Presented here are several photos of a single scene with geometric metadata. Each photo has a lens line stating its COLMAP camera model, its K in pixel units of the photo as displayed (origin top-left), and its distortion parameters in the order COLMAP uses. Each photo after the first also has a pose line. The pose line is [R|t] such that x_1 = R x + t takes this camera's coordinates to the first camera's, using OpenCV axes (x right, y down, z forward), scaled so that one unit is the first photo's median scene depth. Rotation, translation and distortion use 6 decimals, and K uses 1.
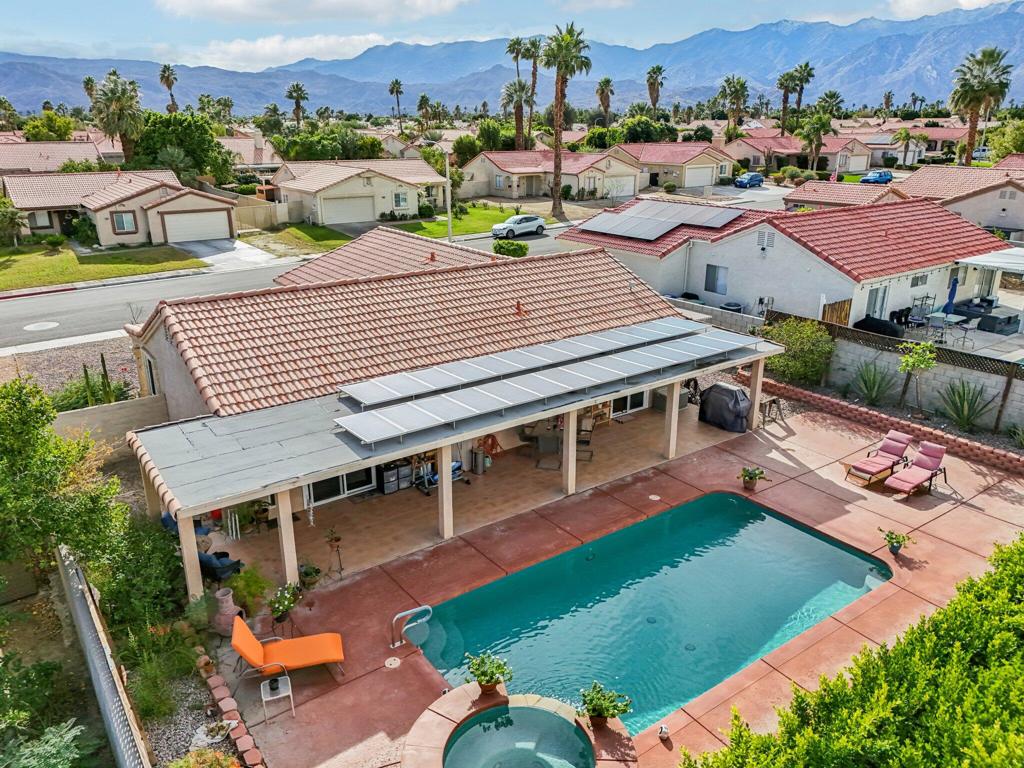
lens RADIAL K [[758.1, 0, 512.0], [0, 758.1, 384.0], [0, 0, 1]] dist [0.056441, -0.060432]
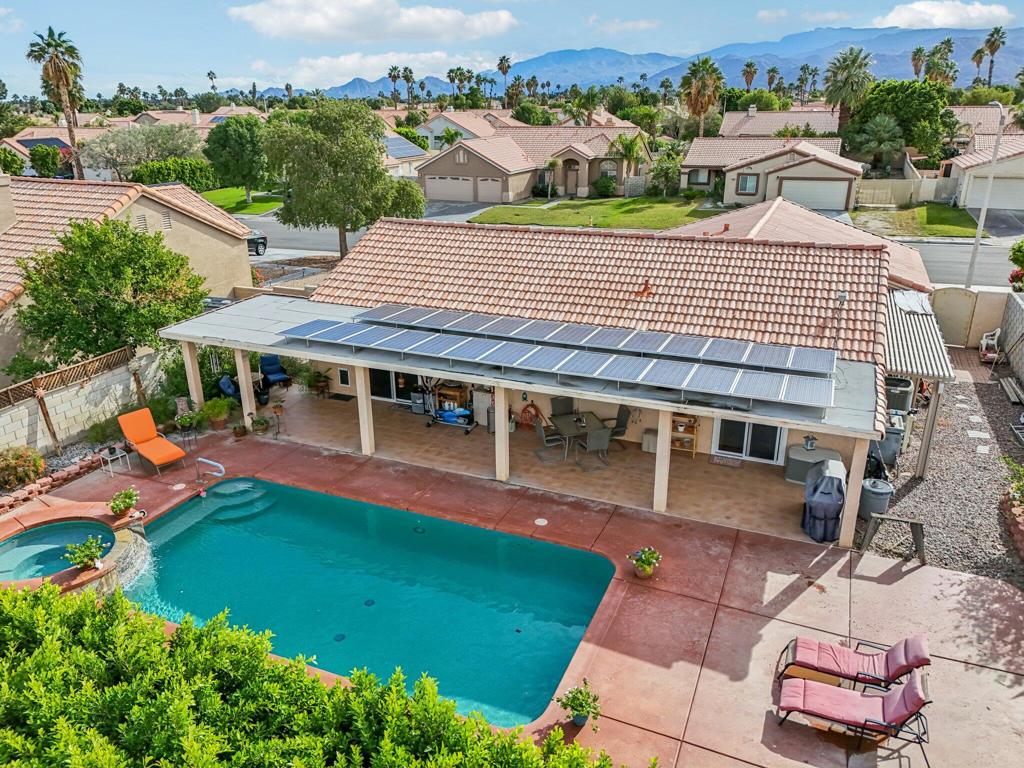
lens RADIAL K [[750.4, 0, 512.0], [0, 750.4, 384.0], [0, 0, 1]] dist [0.066848, -0.056603]
pose [[0.519202, 0.298365, -0.800879, 0.255622], [-0.273312, 0.945839, 0.175184, -0.041492], [0.809771, 0.127934, 0.572629, 0.159837]]
